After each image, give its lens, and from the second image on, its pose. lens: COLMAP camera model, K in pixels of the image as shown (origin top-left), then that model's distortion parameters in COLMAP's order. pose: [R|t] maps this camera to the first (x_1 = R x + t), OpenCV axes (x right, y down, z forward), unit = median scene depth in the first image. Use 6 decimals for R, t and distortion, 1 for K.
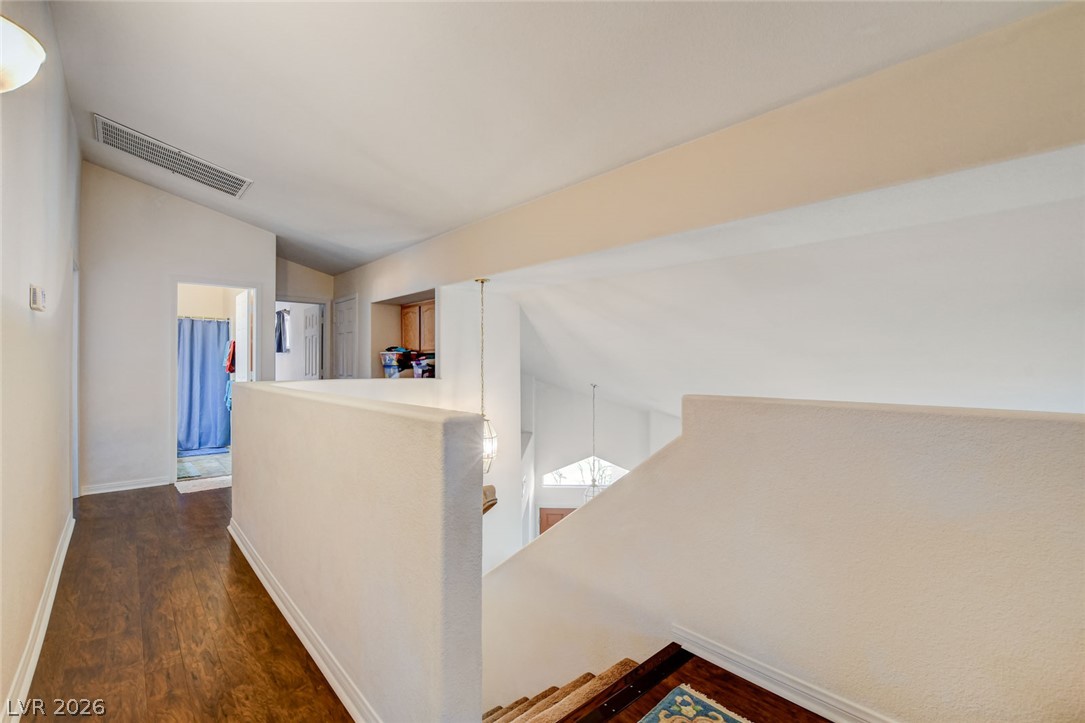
lens RADIAL K [[480.6, 0, 541.5], [0, 480.6, 361.7], [0, 0, 1]] dist [-0.032305, 0.005870]
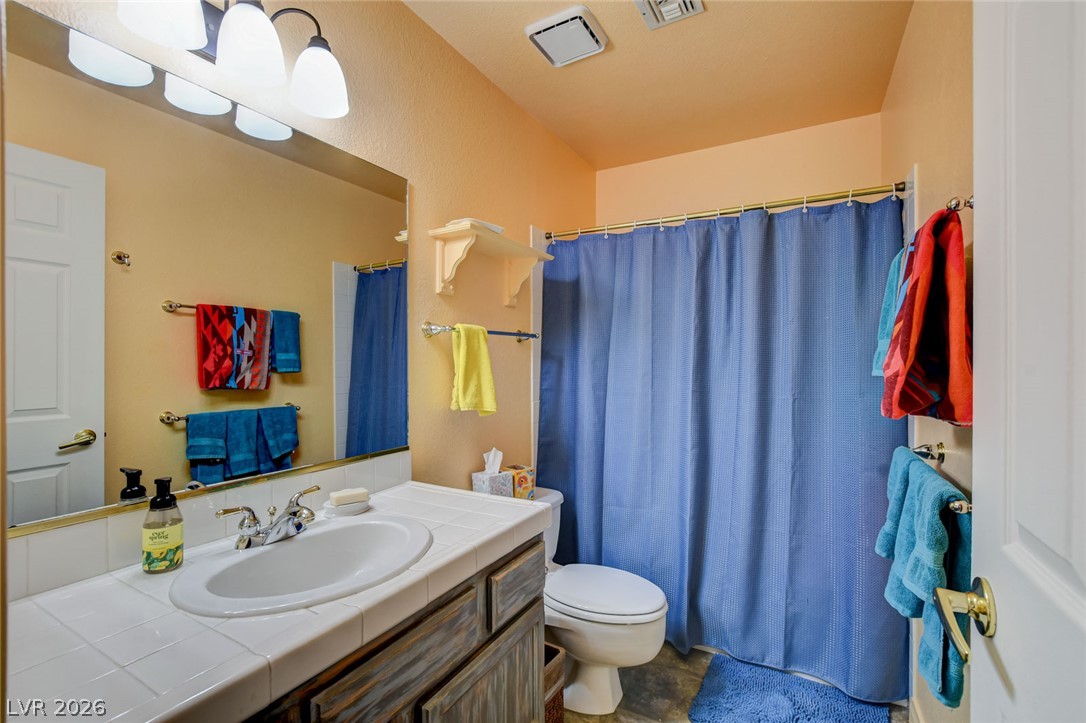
lens RADIAL K [[481.0, 0, 540.1], [0, 481.0, 362.2], [0, 0, 1]] dist [-0.032305, 0.005870]
pose [[0.328852, 0.004140, -0.944372, -0.509272], [0.004438, 0.999973, 0.005929, 0.001403], [0.944371, -0.006141, 0.328825, 0.771638]]
